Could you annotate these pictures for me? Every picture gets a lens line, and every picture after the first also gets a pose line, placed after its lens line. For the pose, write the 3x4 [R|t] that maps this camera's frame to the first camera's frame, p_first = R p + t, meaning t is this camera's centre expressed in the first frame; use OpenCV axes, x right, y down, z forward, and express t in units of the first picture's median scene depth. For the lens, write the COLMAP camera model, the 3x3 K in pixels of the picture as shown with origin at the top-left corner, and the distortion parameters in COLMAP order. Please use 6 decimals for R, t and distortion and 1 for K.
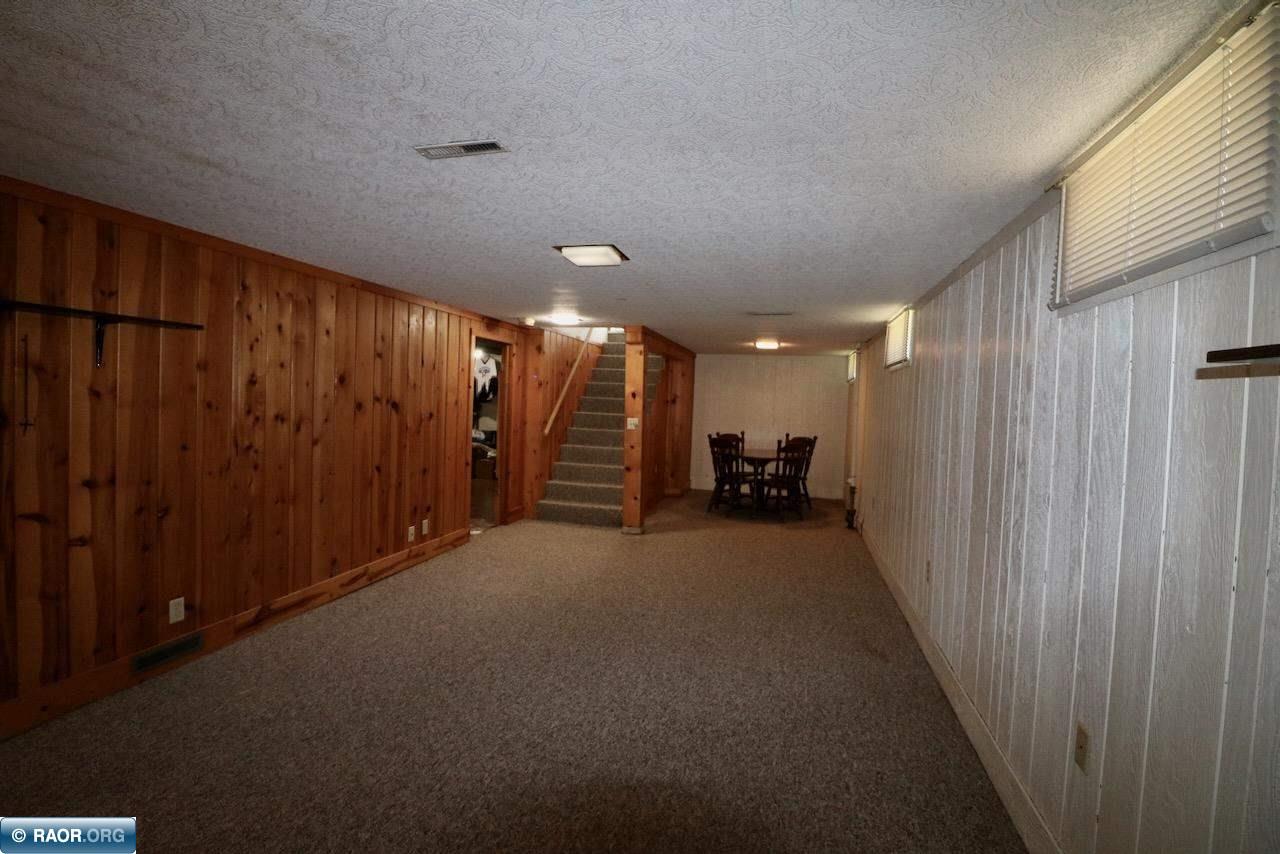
lens RADIAL K [[591.7, 0, 640.5], [0, 591.7, 421.4], [0, 0, 1]] dist [-0.005844, -0.009501]
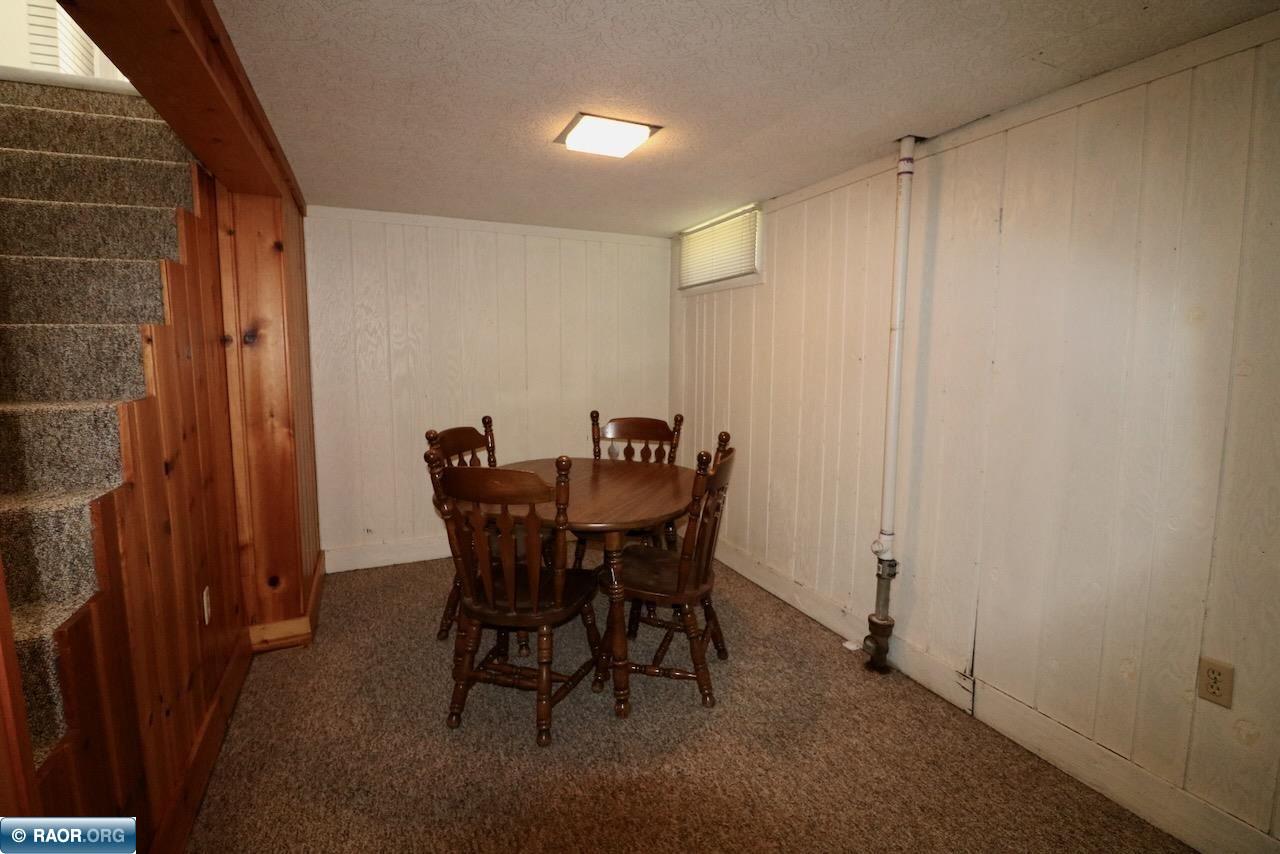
lens RADIAL K [[591.7, 0, 643.3], [0, 591.7, 422.6], [0, 0, 1]] dist [-0.005844, -0.009501]
pose [[0.781400, -0.105678, 0.615018, 0.063576], [0.045923, 0.992622, 0.112216, -0.041960], [-0.622339, -0.059442, 0.780488, 1.697135]]
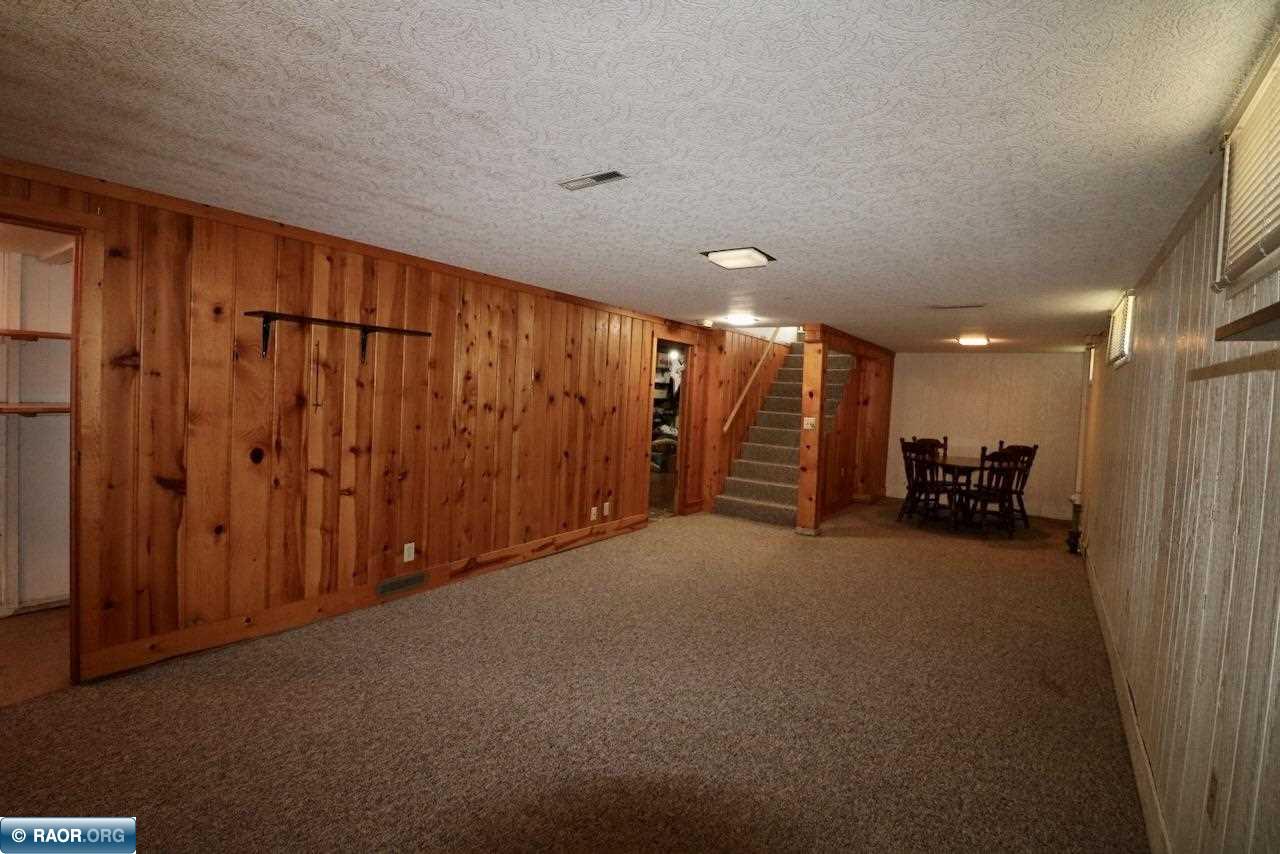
lens RADIAL K [[591.7, 0, 638.3], [0, 591.7, 419.1], [0, 0, 1]] dist [-0.005844, -0.009501]
pose [[0.936935, 0.026286, -0.348515, 0.117233], [-0.028819, 0.999582, -0.002084, 0.013286], [0.348315, 0.011996, 0.937301, -0.047262]]
